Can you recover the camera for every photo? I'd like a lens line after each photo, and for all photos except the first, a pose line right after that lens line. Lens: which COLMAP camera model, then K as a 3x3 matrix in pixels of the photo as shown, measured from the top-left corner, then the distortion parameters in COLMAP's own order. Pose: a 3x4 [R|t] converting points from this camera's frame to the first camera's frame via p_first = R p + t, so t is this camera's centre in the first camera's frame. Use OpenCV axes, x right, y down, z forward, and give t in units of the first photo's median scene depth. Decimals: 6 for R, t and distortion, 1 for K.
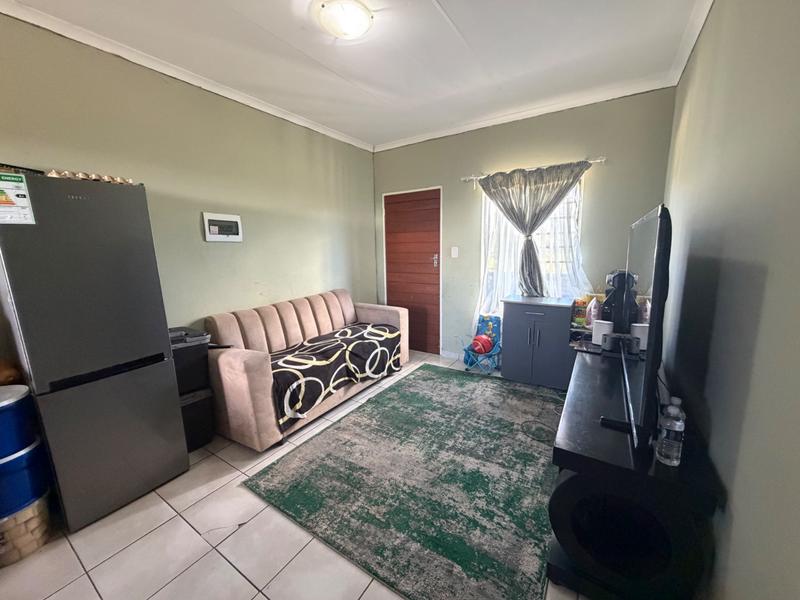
lens RADIAL K [[318.6, 0, 397.4], [0, 318.6, 300.9], [0, 0, 1]] dist [0.001193, -0.000089]
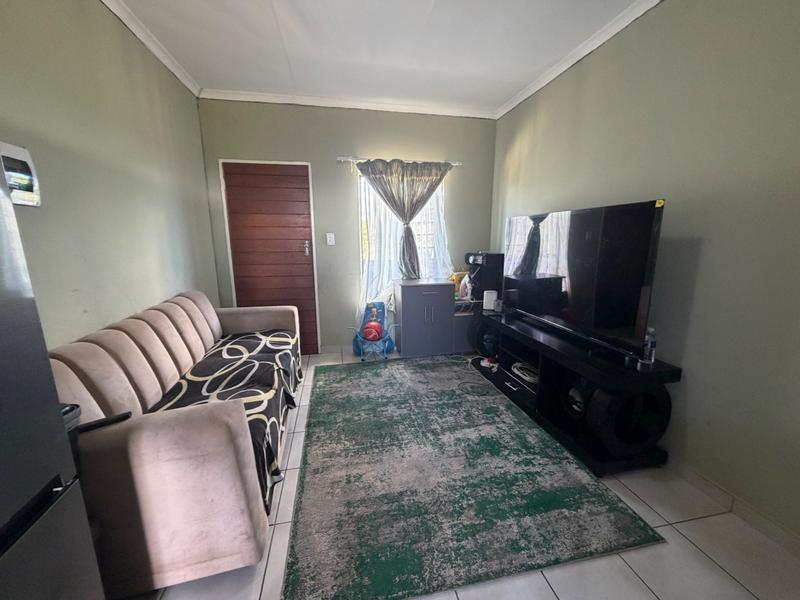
lens RADIAL K [[318.6, 0, 399.9], [0, 318.6, 300.0], [0, 0, 1]] dist [0.001193, -0.000089]
pose [[0.710907, -0.120048, 0.692964, -0.425067], [0.107344, 0.992301, 0.061781, -0.016736], [-0.695045, 0.030465, 0.718320, 0.265323]]
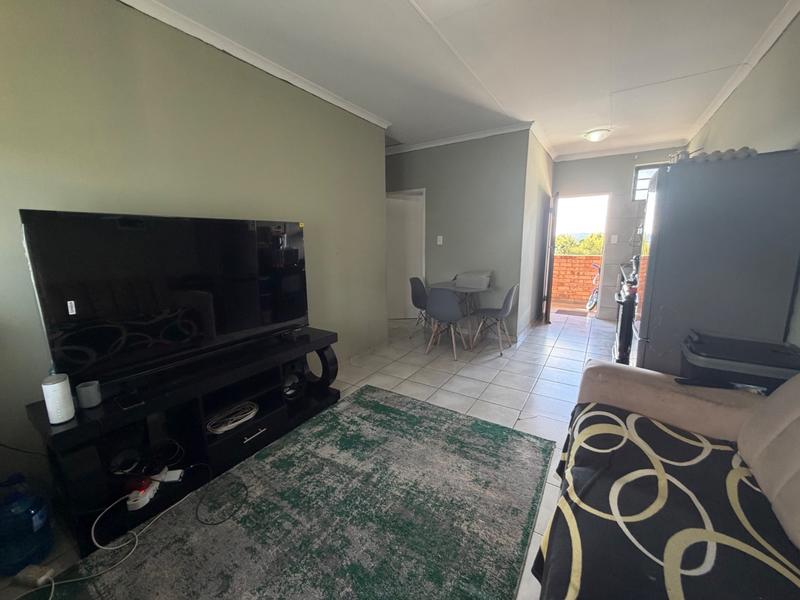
lens RADIAL K [[318.6, 0, 396.5], [0, 318.6, 297.9], [0, 0, 1]] dist [0.001193, -0.000089]
pose [[-0.999635, 0.026909, 0.002298, 0.035550], [0.026096, 0.940526, 0.338718, -0.196564], [0.006953, 0.338654, -0.940885, 1.210349]]
